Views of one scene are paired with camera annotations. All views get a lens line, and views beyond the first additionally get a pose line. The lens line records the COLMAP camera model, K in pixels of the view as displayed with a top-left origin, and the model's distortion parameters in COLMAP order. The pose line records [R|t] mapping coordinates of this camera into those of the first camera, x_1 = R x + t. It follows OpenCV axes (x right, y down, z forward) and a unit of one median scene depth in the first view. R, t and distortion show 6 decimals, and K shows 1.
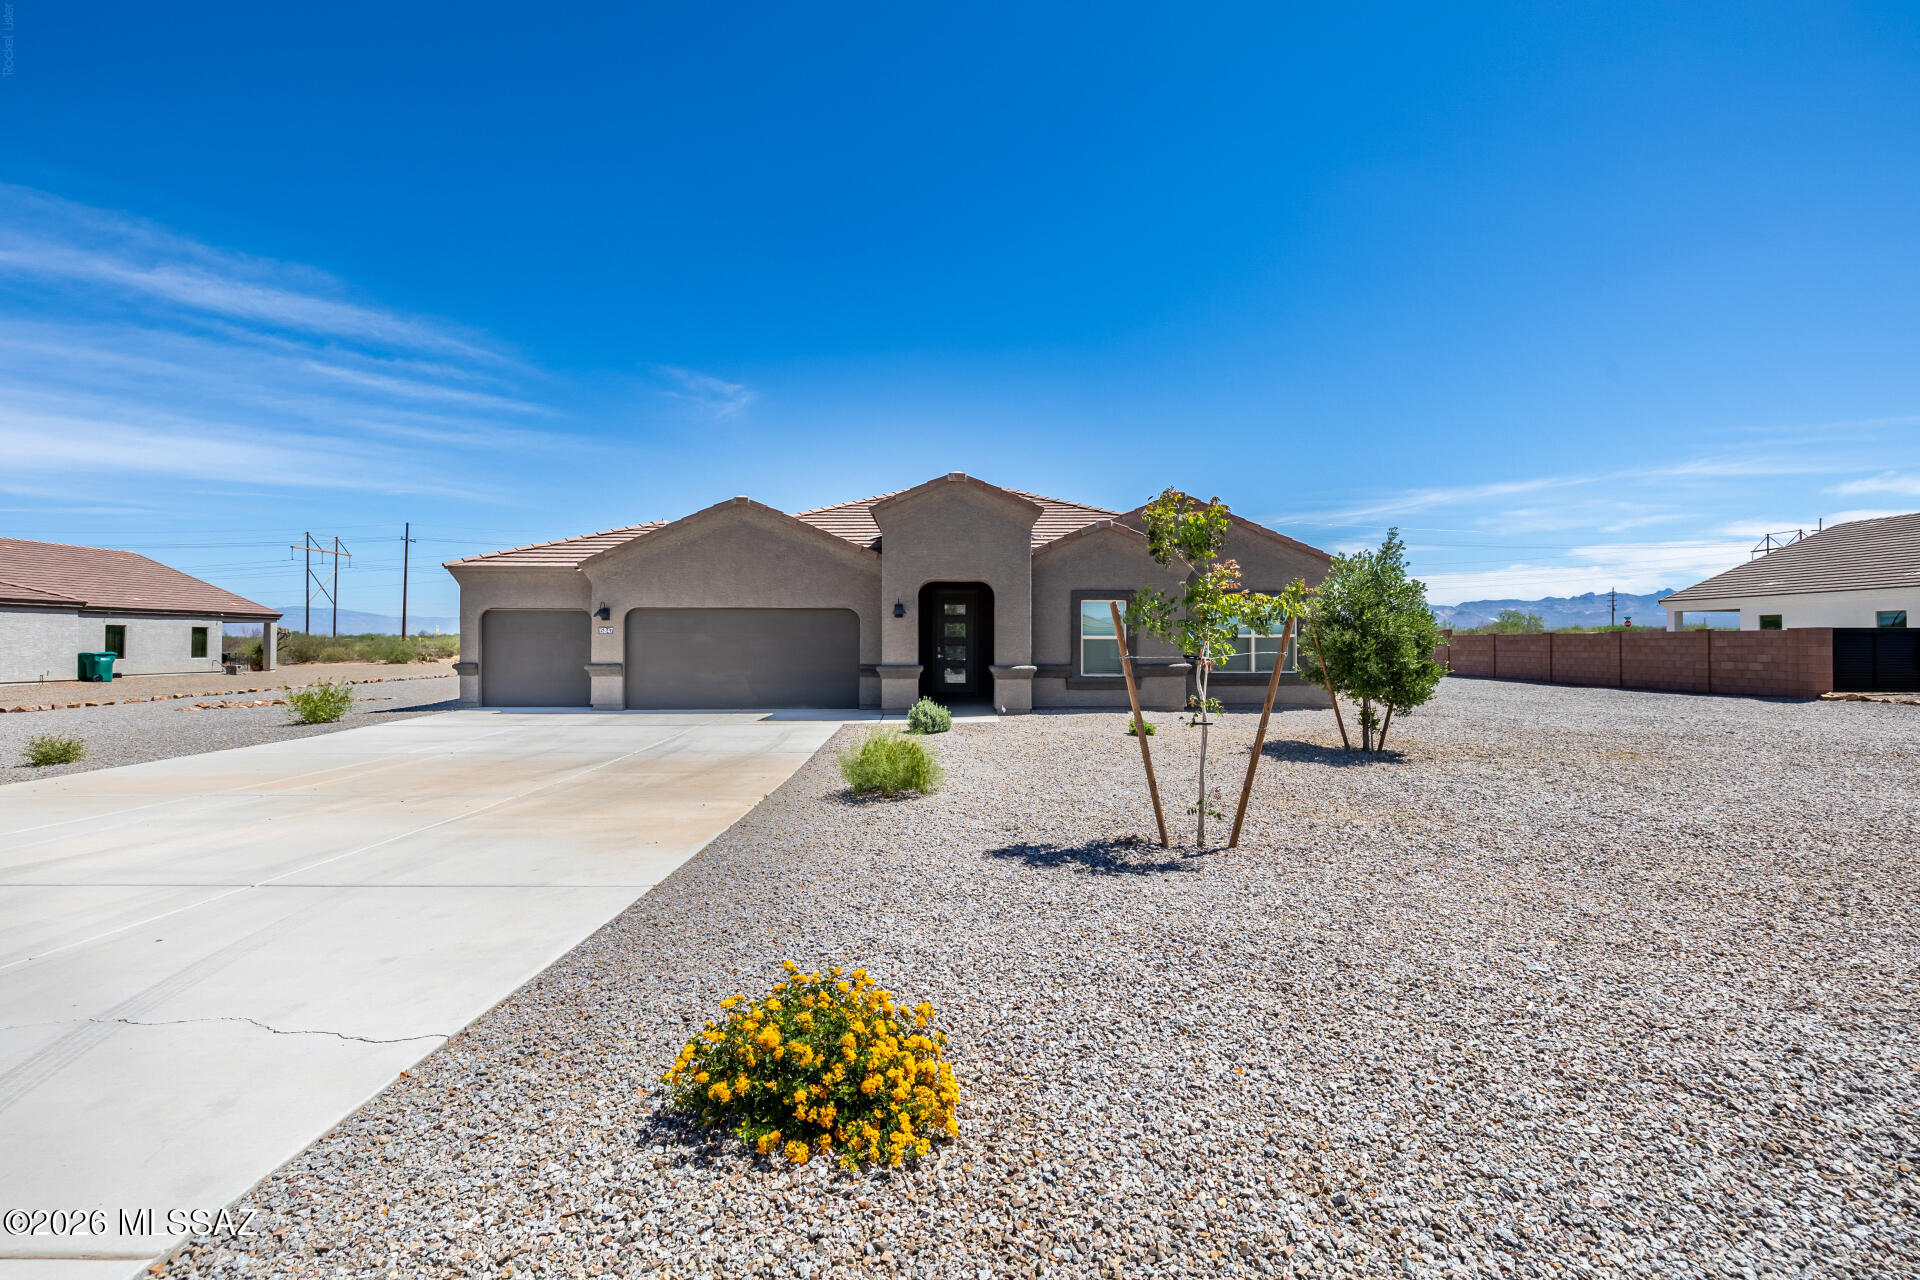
lens RADIAL K [[810.9, 0, 960.3], [0, 810.9, 639.8], [0, 0, 1]] dist [0.013890, 0.000013]
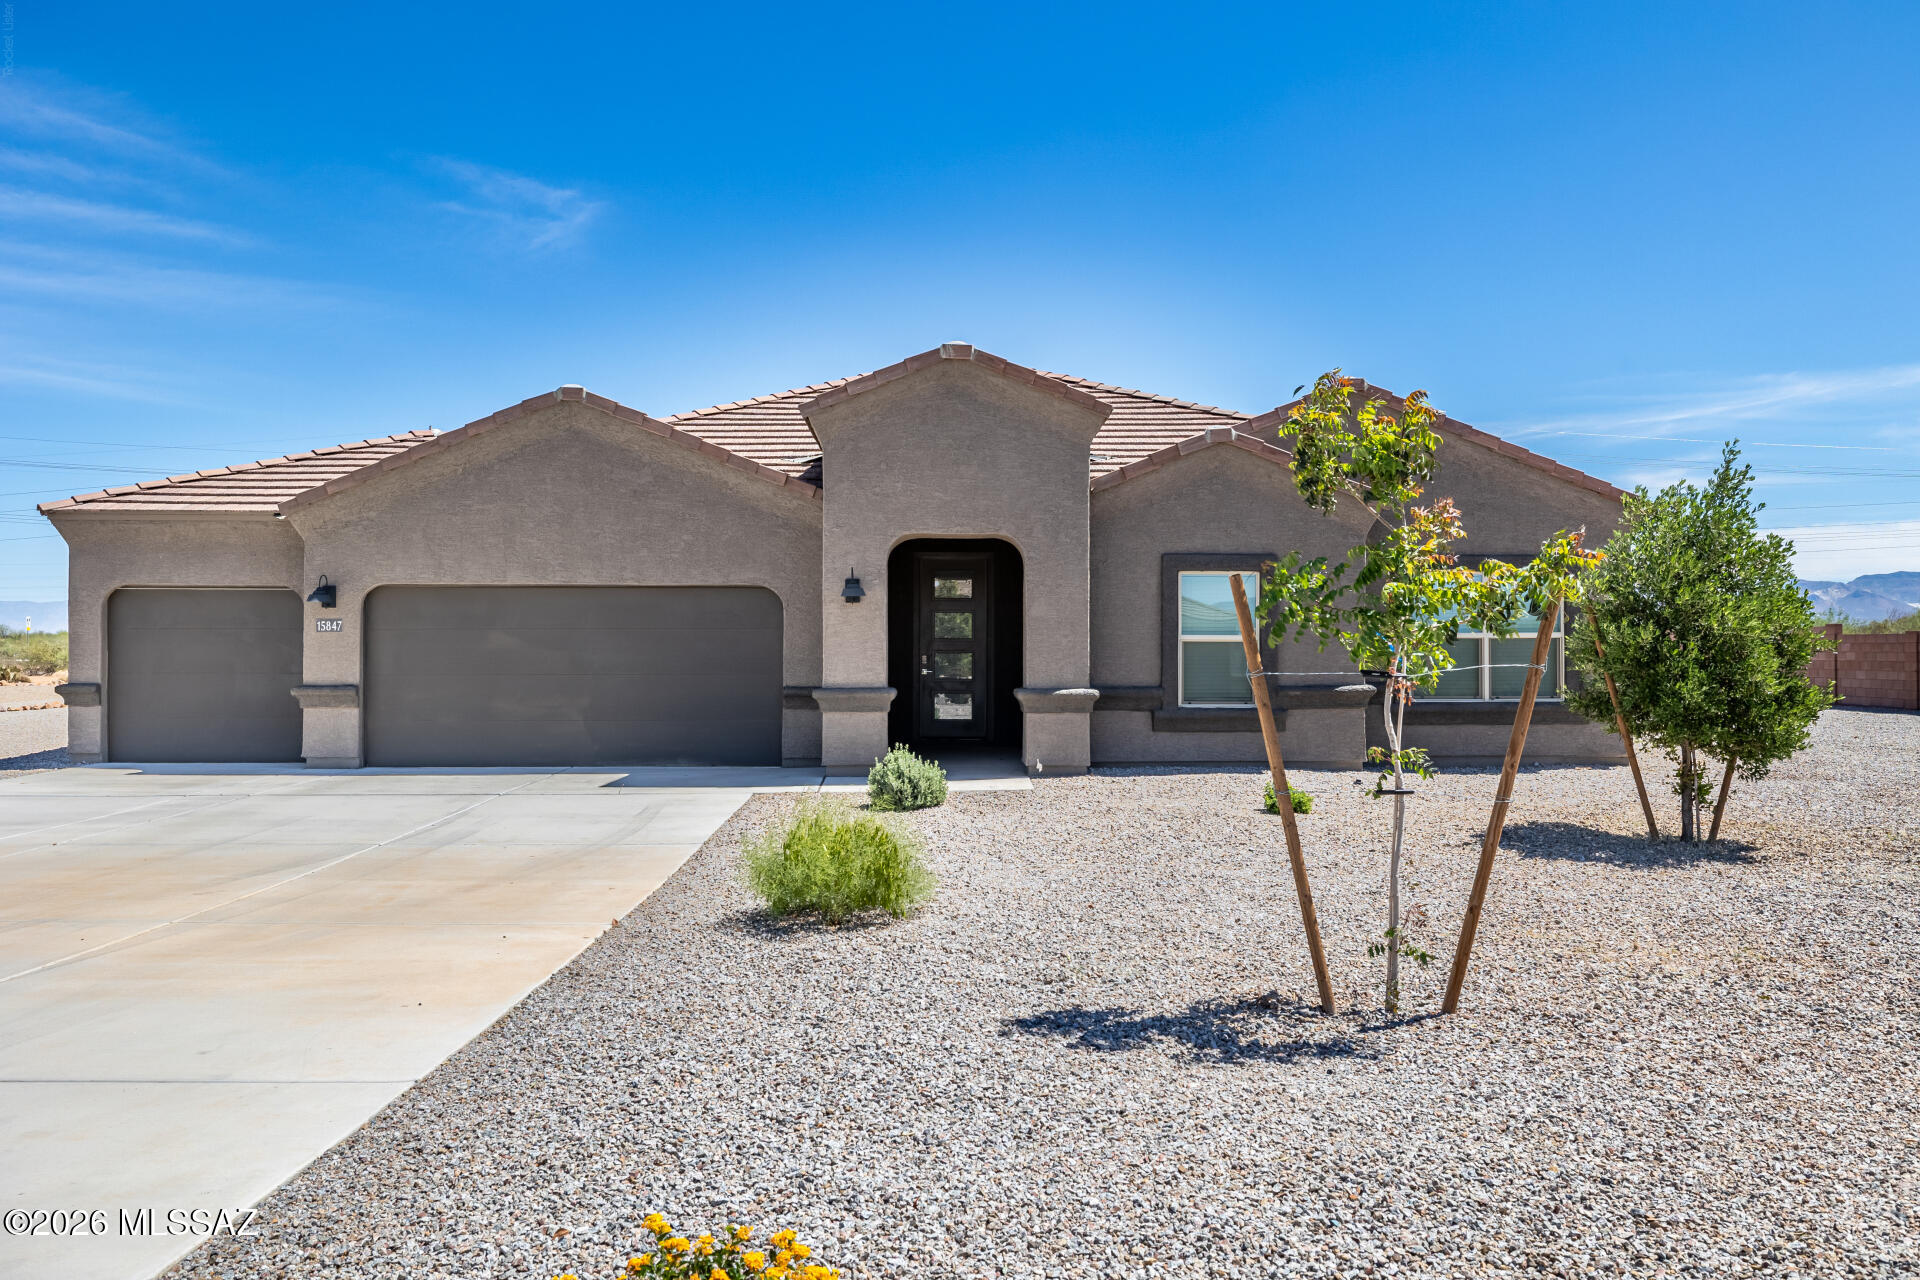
lens RADIAL K [[1451.9, 0, 961.1], [0, 1451.9, 638.5], [0, 0, 1]] dist [0.011375, 0.003245]
pose [[1.000000, 0.000271, -0.000929, -0.000130], [-0.000274, 0.999996, -0.002708, 0.000102], [0.000928, 0.002708, 0.999996, -0.003130]]
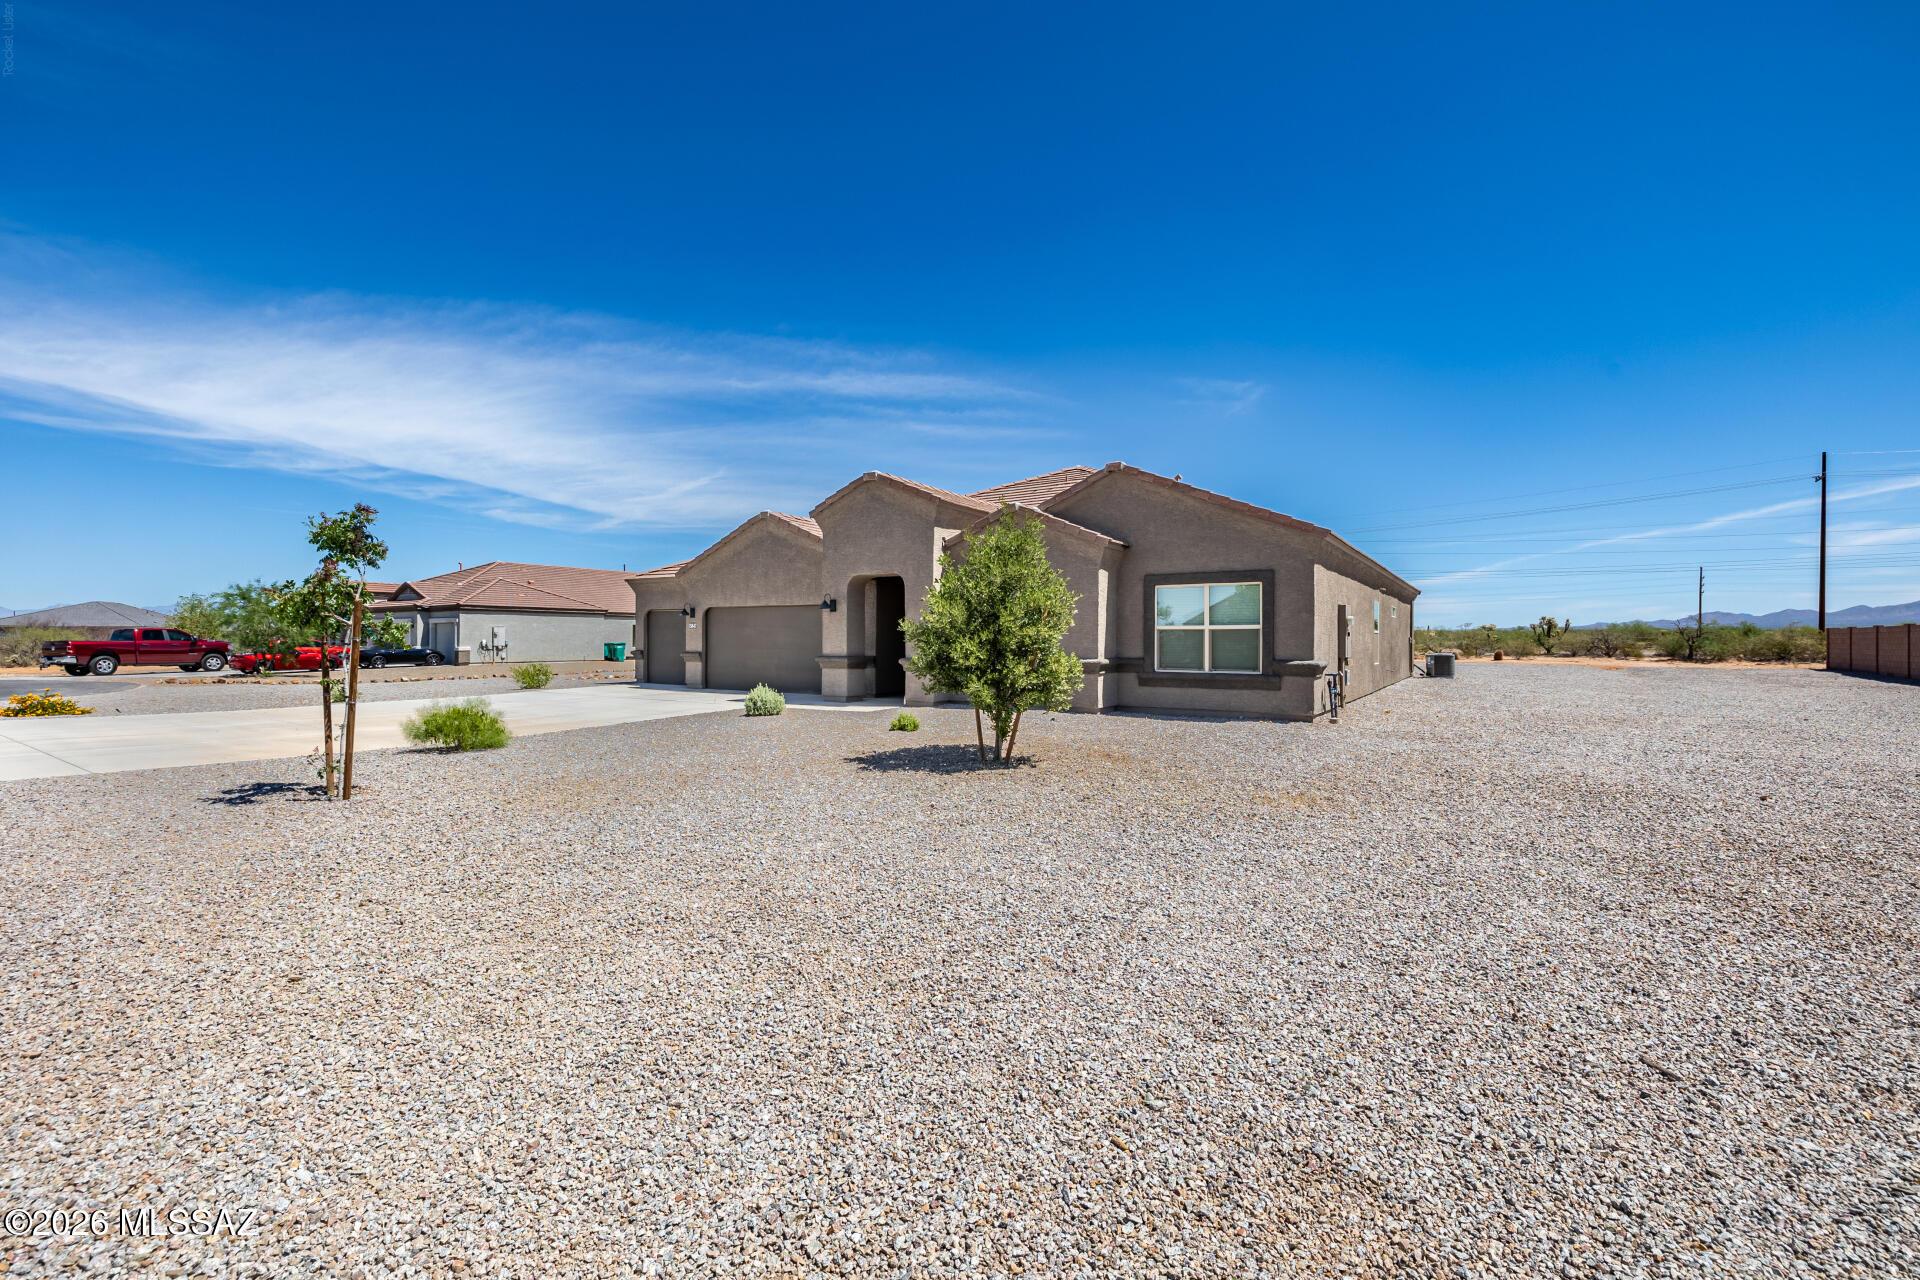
lens RADIAL K [[810.9, 0, 955.0], [0, 810.9, 639.1], [0, 0, 1]] dist [0.013890, 0.000013]
pose [[0.826750, 0.002537, -0.562564, 1.955133], [0.000121, 0.999989, 0.004687, 0.010301], [0.562569, -0.003944, 0.826741, 0.572963]]
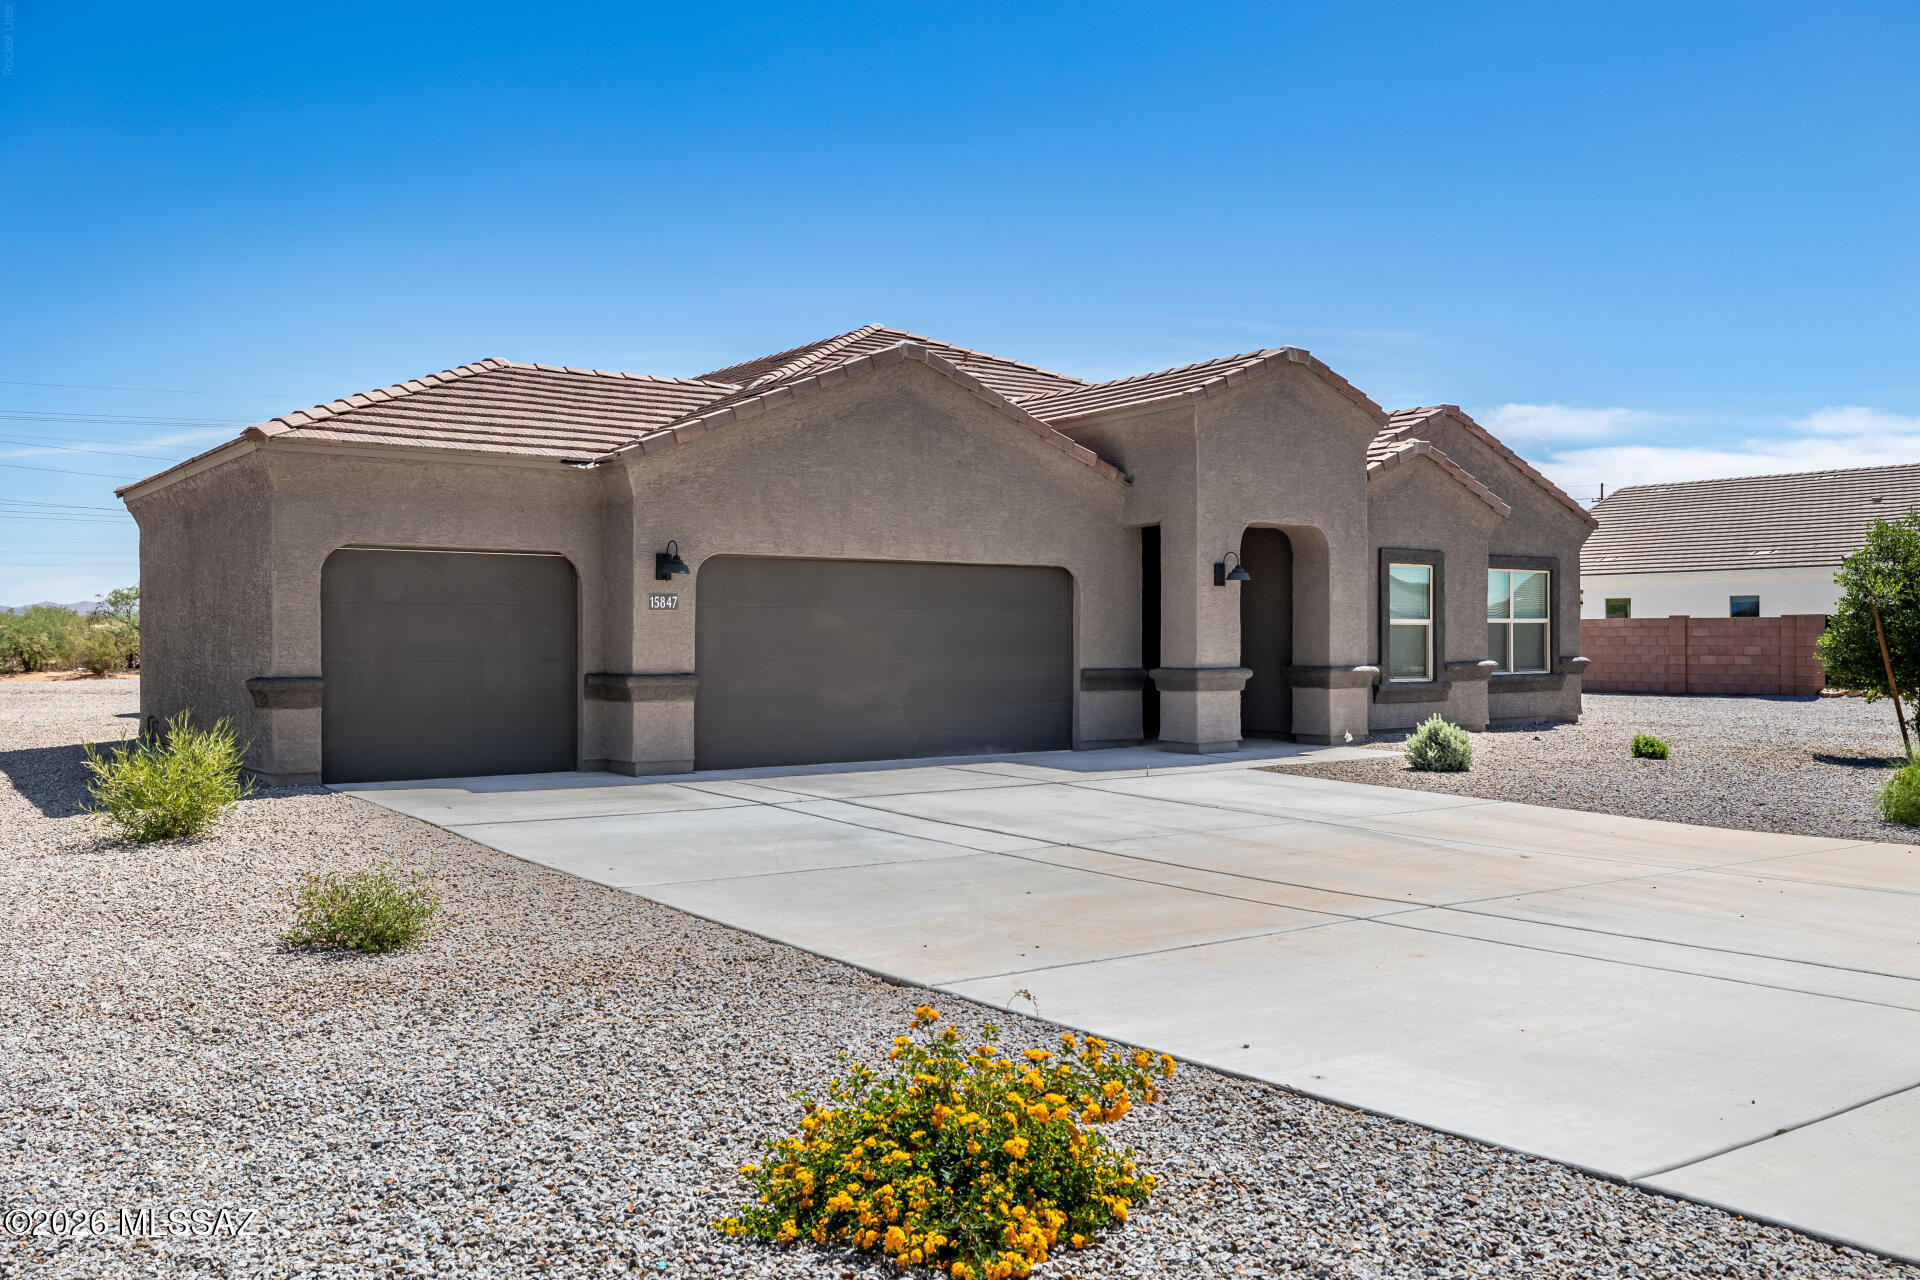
lens RADIAL K [[1612.8, 0, 960.4], [0, 1612.8, 636.6], [0, 0, 1]] dist [0.009779, 0.001978]
pose [[0.811036, -0.000528, 0.584996, -2.650155], [-0.001726, 0.999993, 0.003295, 0.015767], [-0.584994, -0.003682, 0.811030, 0.496964]]
